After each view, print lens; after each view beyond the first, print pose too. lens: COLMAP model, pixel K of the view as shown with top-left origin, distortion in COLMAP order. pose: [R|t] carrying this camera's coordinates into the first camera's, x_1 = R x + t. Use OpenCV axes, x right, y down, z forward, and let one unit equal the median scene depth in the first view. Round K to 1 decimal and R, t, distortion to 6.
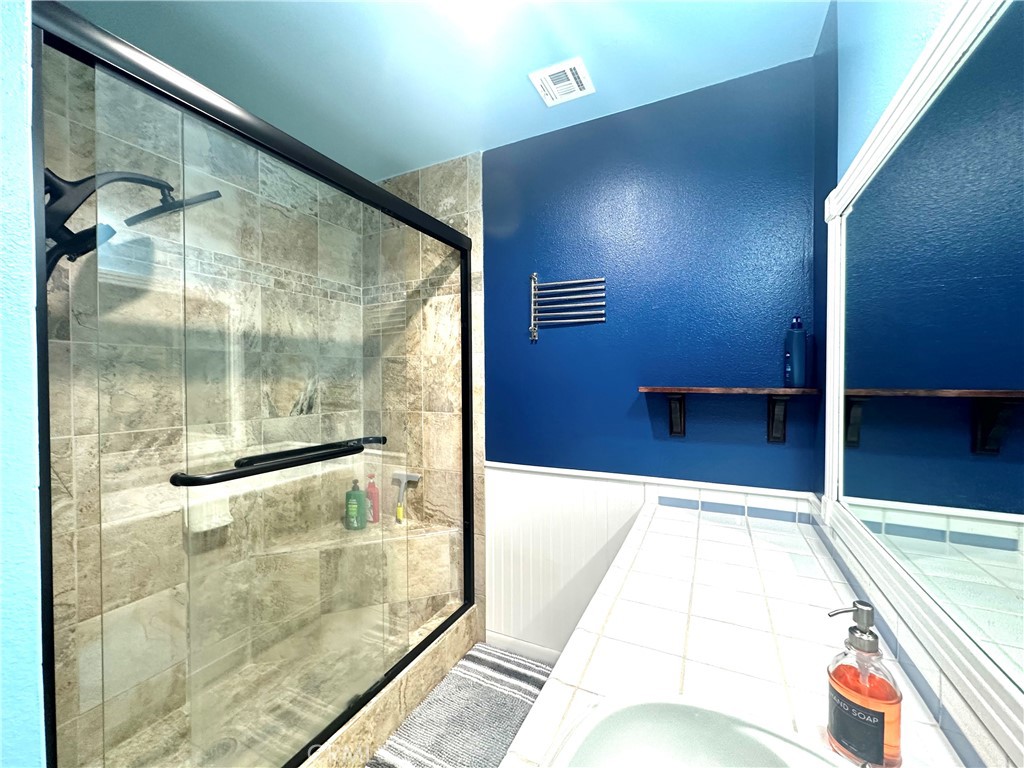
lens RADIAL K [[406.2, 0, 516.2], [0, 406.2, 387.5], [0, 0, 1]] dist [0.003470, -0.000430]
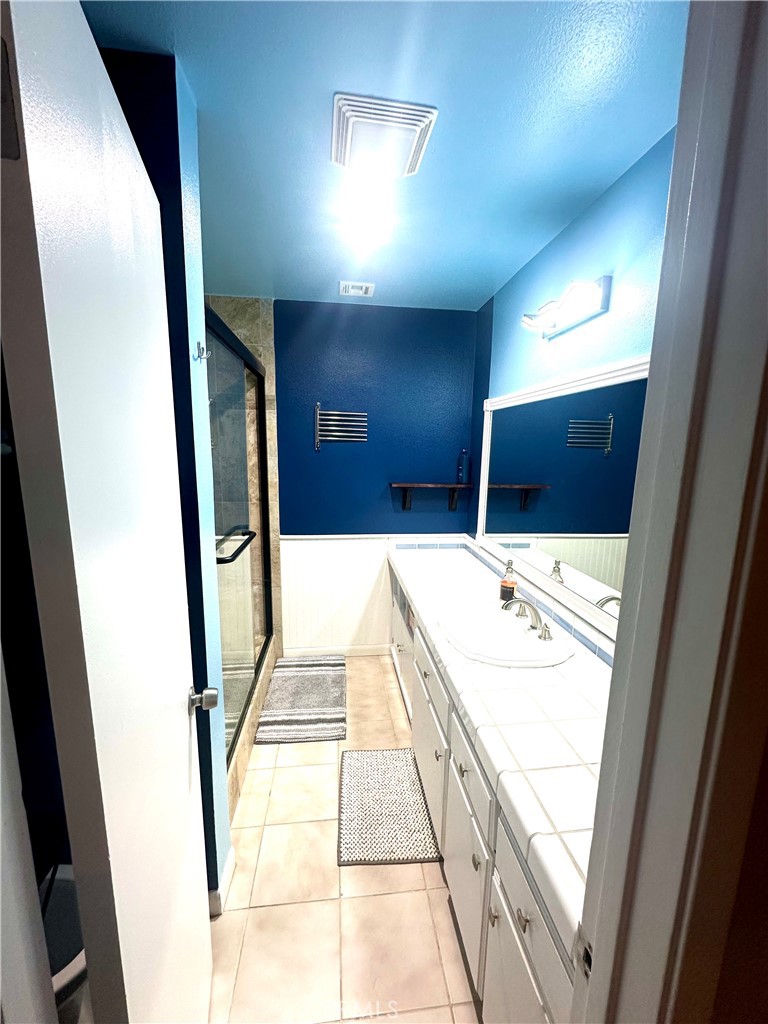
lens RADIAL K [[406.2, 0, 383.9], [0, 406.2, 510.1], [0, 0, 1]] dist [0.003470, -0.000430]
pose [[0.839221, -0.069161, 0.539375, -0.529195], [-0.013556, 0.988910, 0.147895, -0.116182], [-0.543622, -0.131428, 0.828976, -0.341675]]
